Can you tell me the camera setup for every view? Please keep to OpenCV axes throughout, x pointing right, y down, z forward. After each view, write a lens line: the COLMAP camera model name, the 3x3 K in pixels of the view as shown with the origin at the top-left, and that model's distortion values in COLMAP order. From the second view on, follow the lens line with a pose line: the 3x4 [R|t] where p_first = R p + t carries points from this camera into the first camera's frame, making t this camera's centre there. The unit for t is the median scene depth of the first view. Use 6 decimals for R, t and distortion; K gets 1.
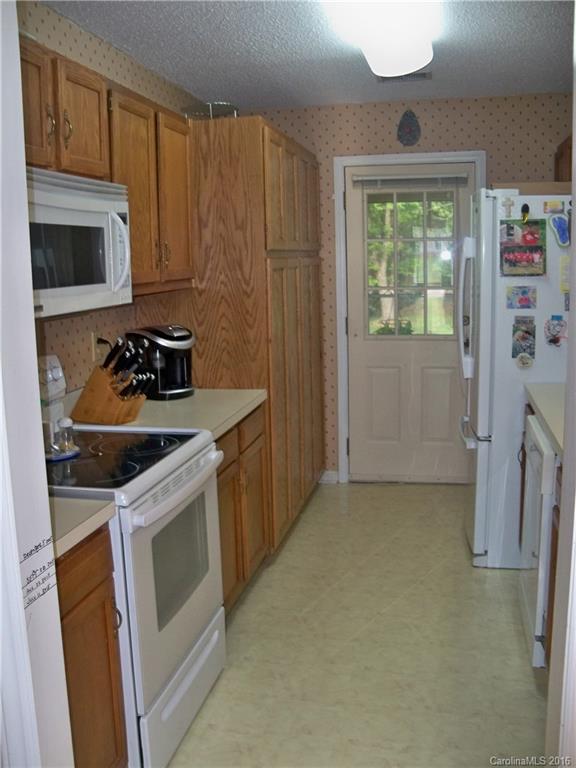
lens RADIAL K [[781.3, 0, 288.0], [0, 781.3, 384.0], [0, 0, 1]] dist [-0.225227, 0.270739]
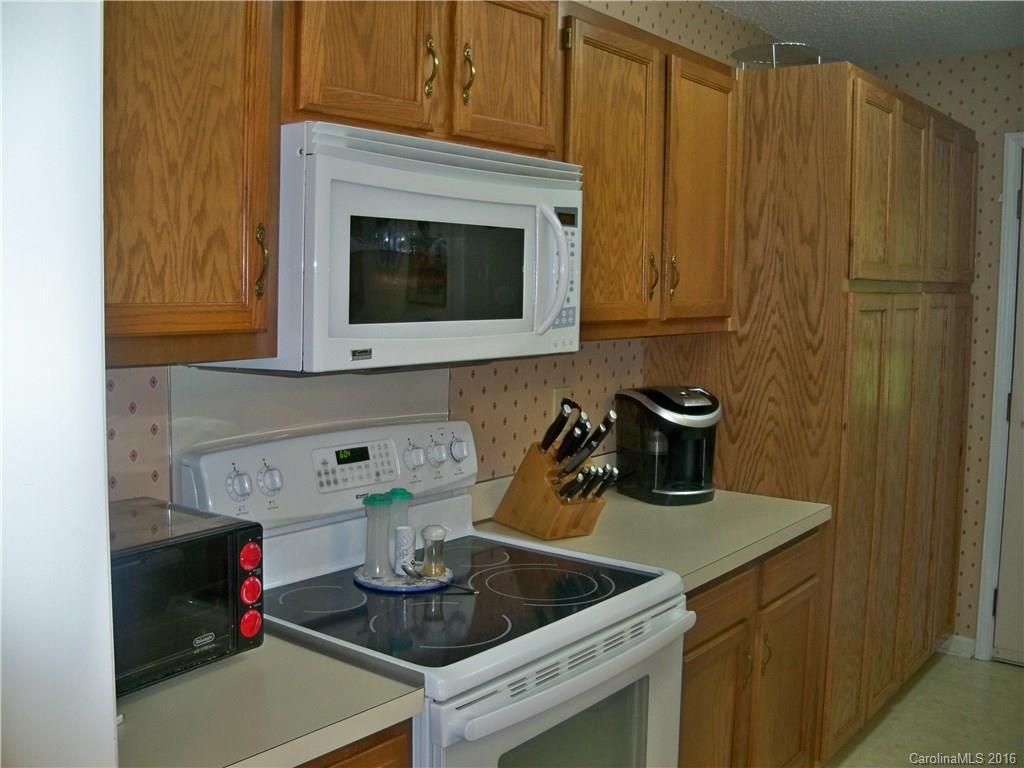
lens RADIAL K [[1041.8, 0, 514.4], [0, 1041.8, 376.5], [0, 0, 1]] dist [-0.225227, 0.270739]
pose [[0.900911, 0.078043, -0.426929, 0.085143], [-0.106156, 0.993445, -0.042409, -0.033677], [0.420820, 0.083528, 0.903290, 0.169166]]
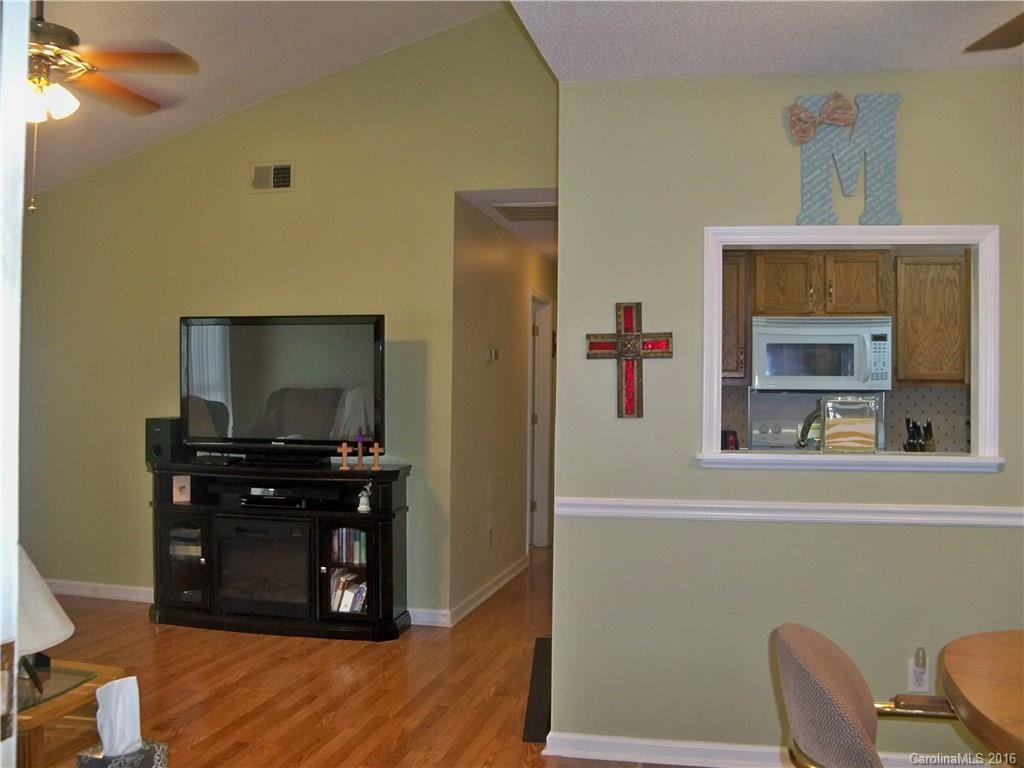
lens RADIAL K [[1041.8, 0, 514.4], [0, 1041.8, 376.5], [0, 0, 1]] dist [-0.225227, 0.270739]
pose [[0.001326, 0.027299, -0.999626, 1.430129], [-0.163062, 0.986254, 0.026718, -0.047071], [0.986615, 0.162966, 0.005759, 0.168031]]
